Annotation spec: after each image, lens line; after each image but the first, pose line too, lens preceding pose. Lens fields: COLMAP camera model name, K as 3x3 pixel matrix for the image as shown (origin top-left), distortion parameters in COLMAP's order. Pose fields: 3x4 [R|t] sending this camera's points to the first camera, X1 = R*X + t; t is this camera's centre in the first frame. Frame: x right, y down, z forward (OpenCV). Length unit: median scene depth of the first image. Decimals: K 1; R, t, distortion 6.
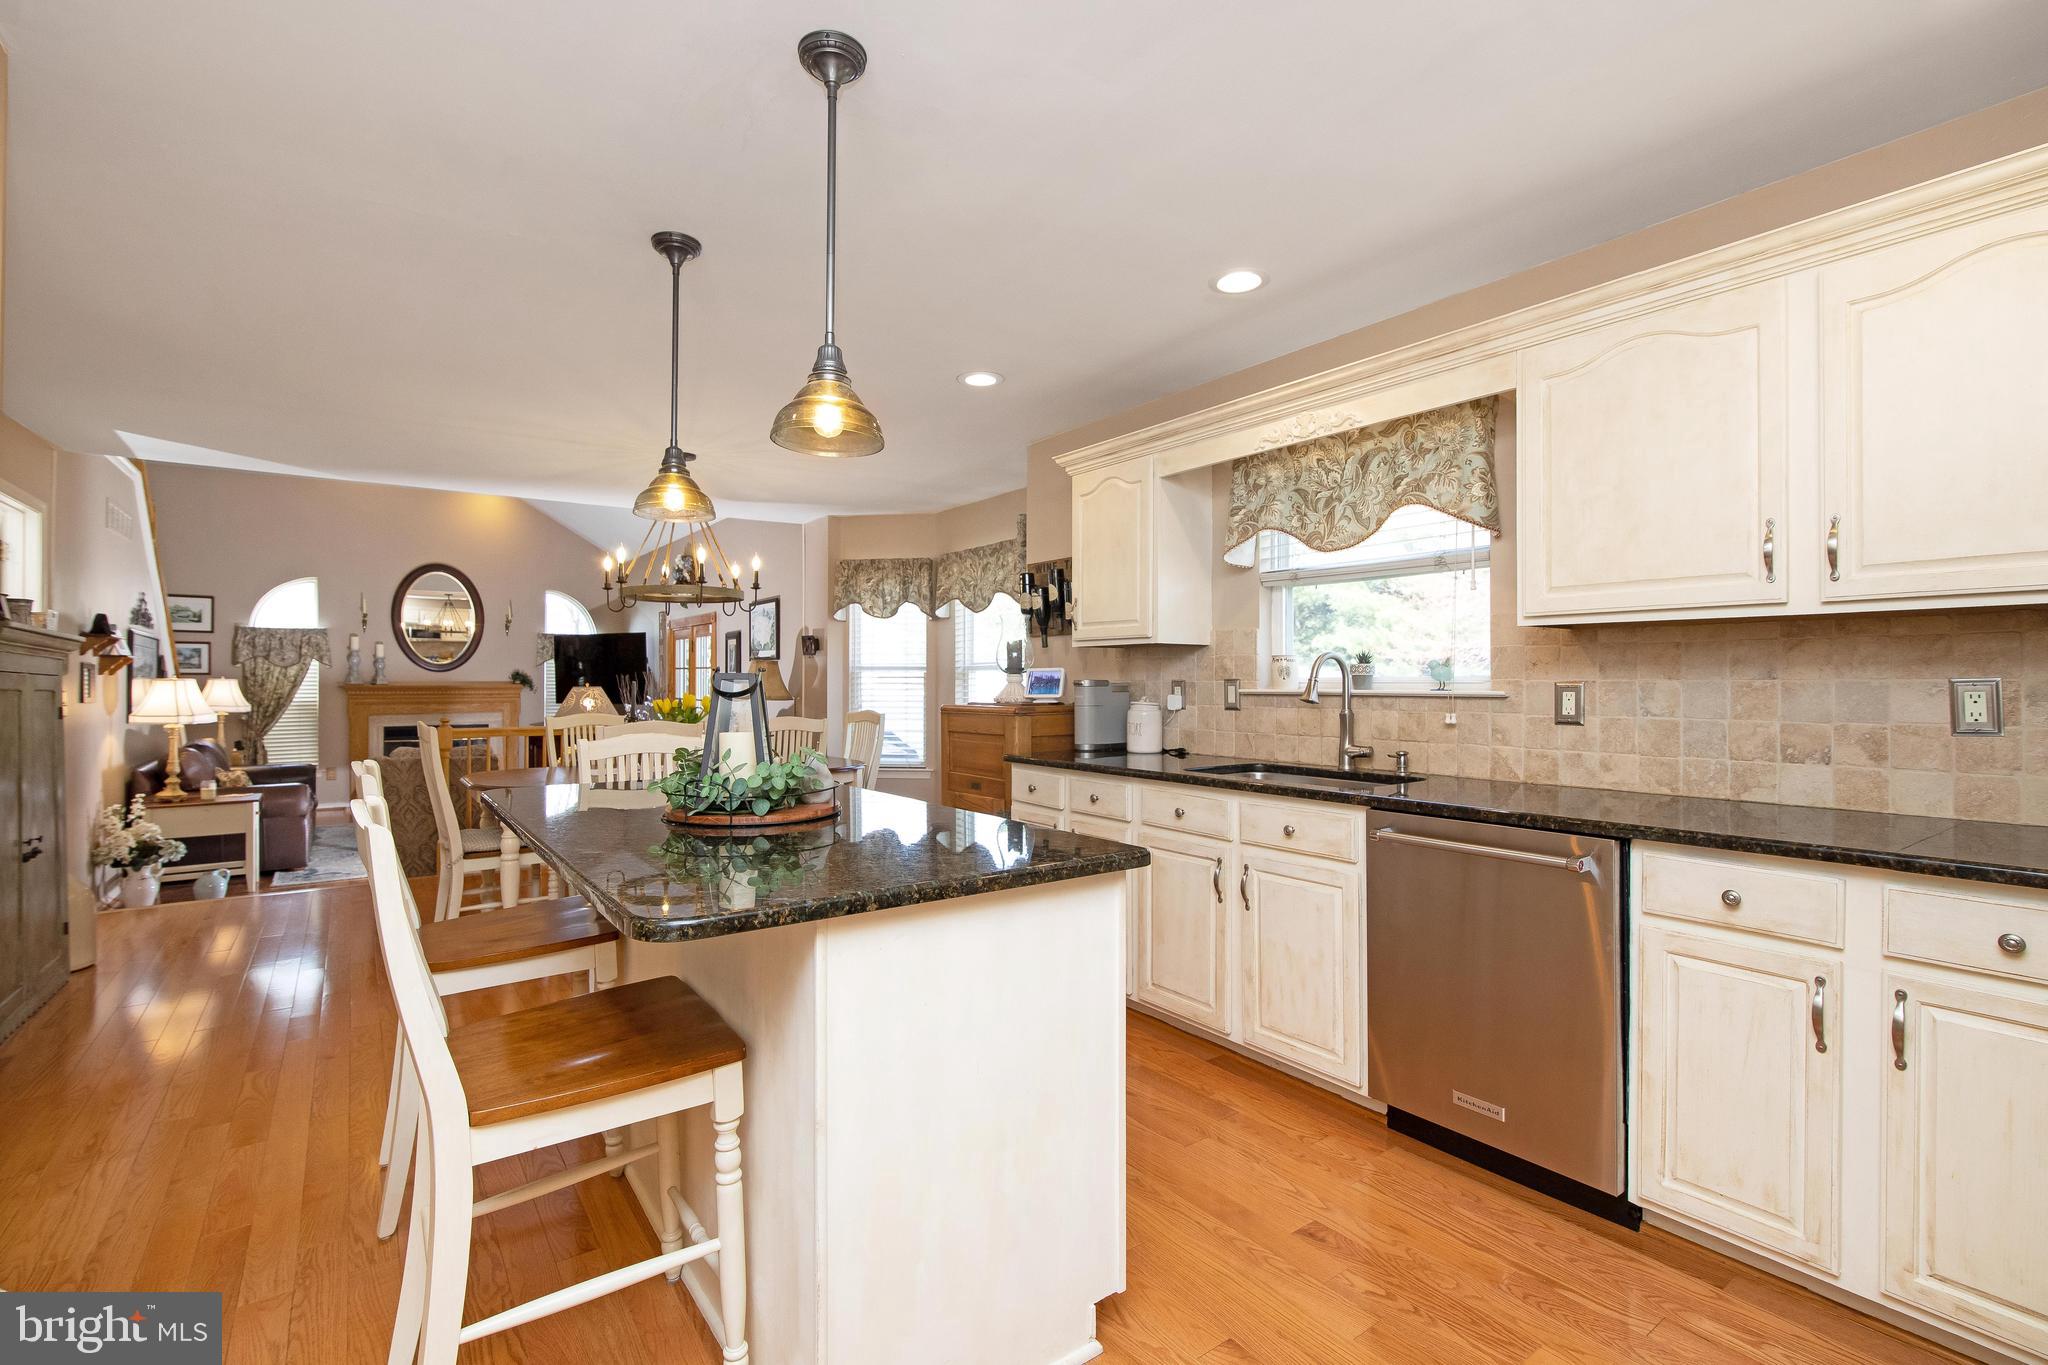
lens RADIAL K [[909.2, 0, 1024.0], [0, 909.2, 682.5], [0, 0, 1]] dist [-0.013976, 0.000160]
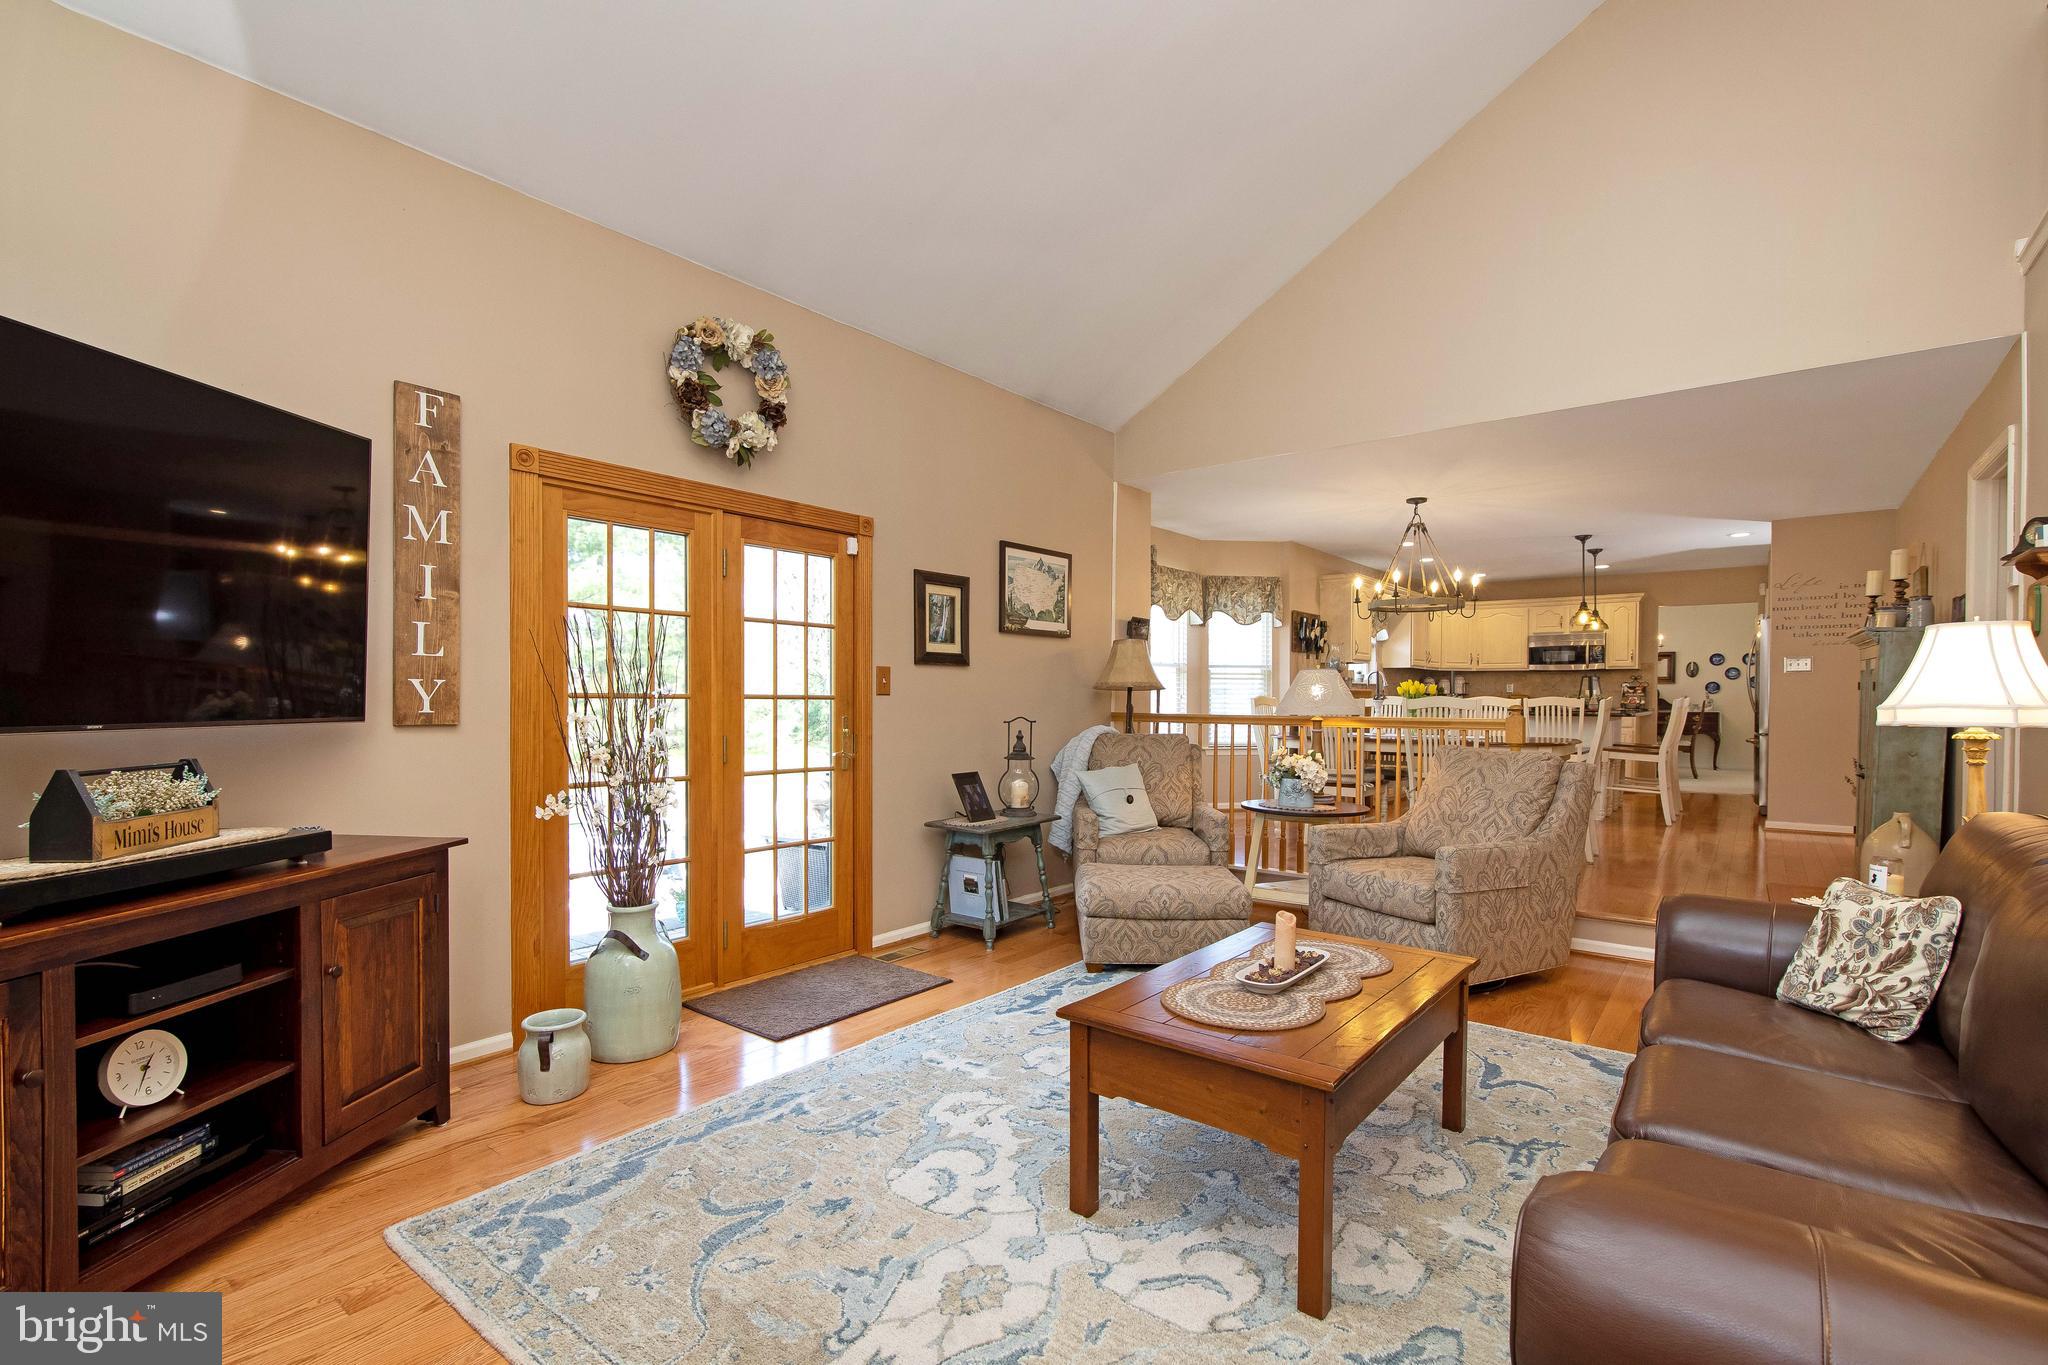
lens RADIAL K [[925.9, 0, 1026.1], [0, 925.9, 715.7], [0, 0, 1]] dist [0.000526, 0.000152]
pose [[-0.257444, -0.018719, 0.966112, -0.978034], [-0.000934, 0.999817, 0.019123, 0.023765], [-0.966293, 0.004021, -0.257414, 1.207107]]
